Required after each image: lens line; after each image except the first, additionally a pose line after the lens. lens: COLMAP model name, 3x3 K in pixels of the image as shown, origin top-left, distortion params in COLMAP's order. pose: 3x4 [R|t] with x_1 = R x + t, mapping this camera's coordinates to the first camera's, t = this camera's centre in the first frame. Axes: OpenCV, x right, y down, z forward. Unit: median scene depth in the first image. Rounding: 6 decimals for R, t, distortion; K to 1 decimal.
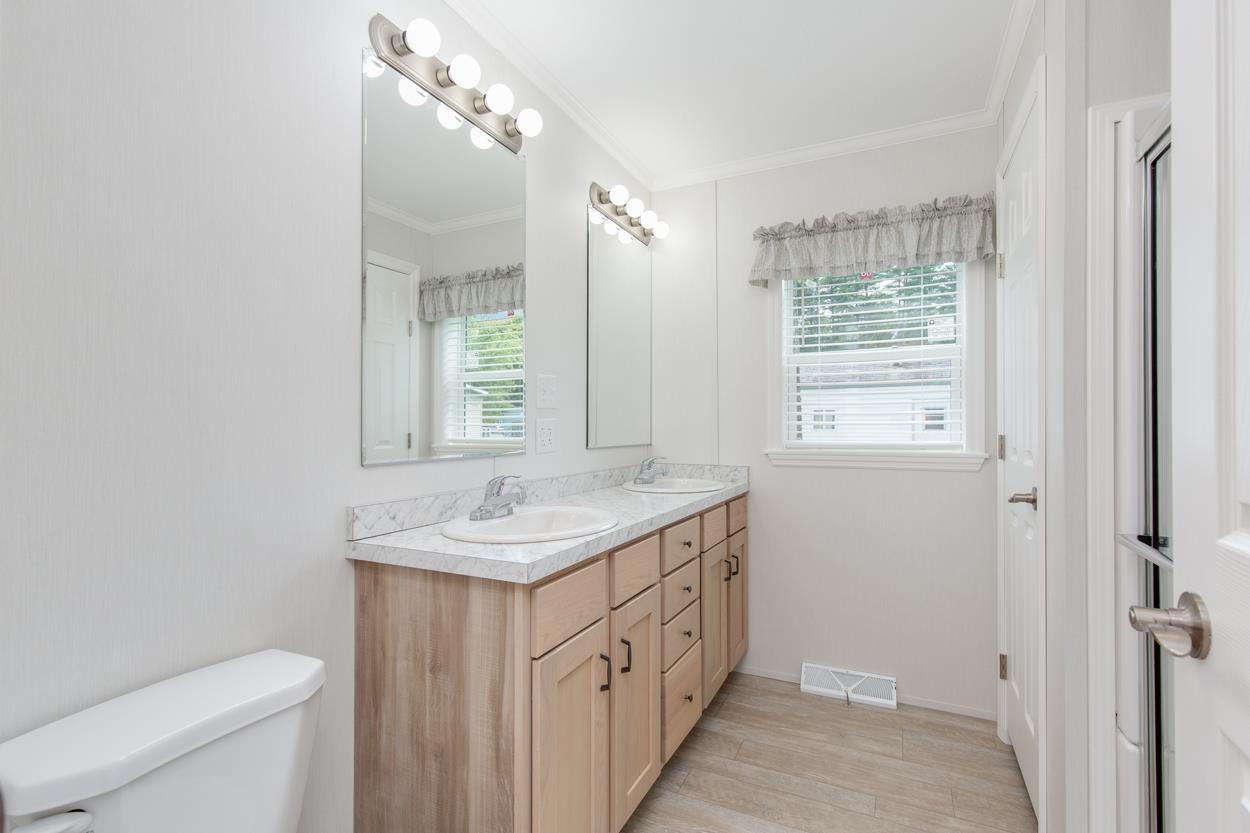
lens RADIAL K [[575.0, 0, 624.6], [0, 575.0, 415.5], [0, 0, 1]] dist [0.003080, -0.000078]
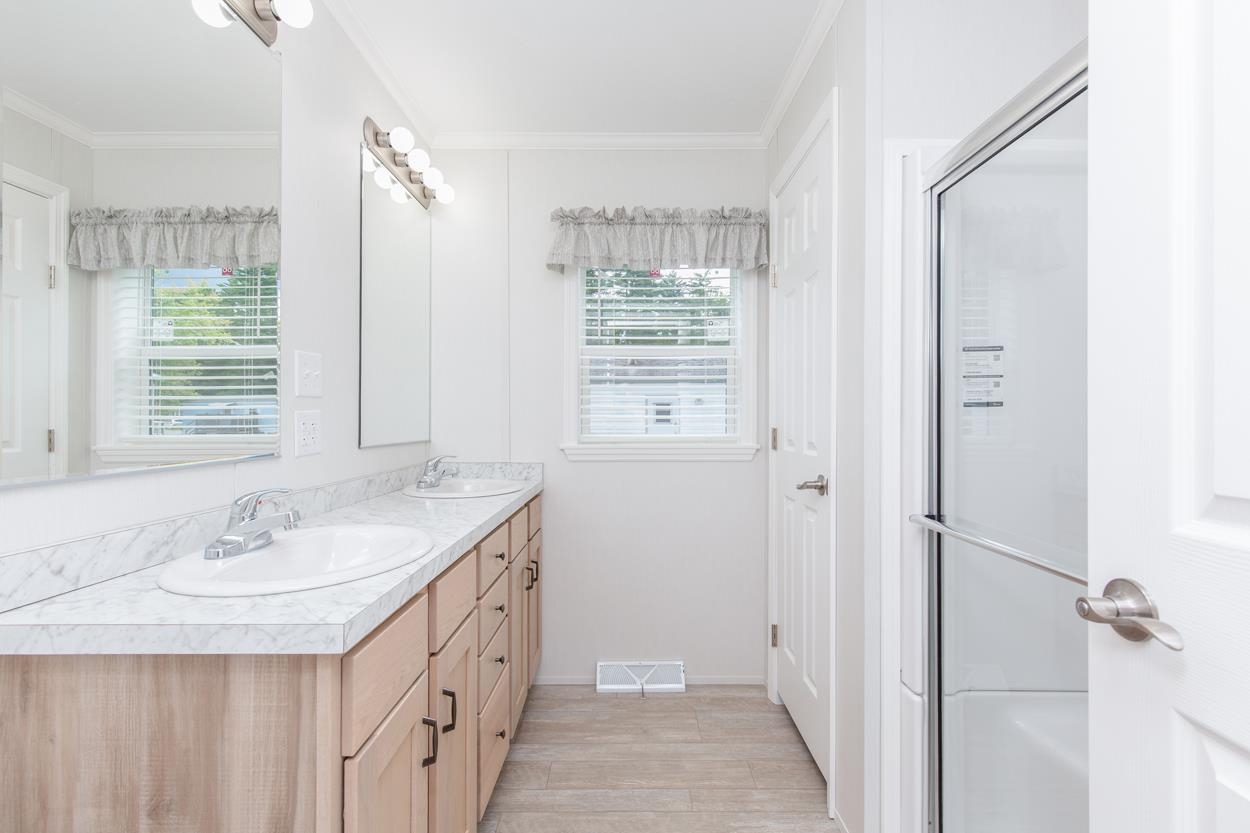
lens RADIAL K [[573.0, 0, 628.6], [0, 573.0, 412.9], [0, 0, 1]] dist [0.004618, -0.001132]
pose [[0.898575, 0.005809, 0.438781, -0.082876], [-0.009065, 0.999945, 0.005326, 0.001308], [-0.438725, -0.008764, 0.898578, 0.123554]]
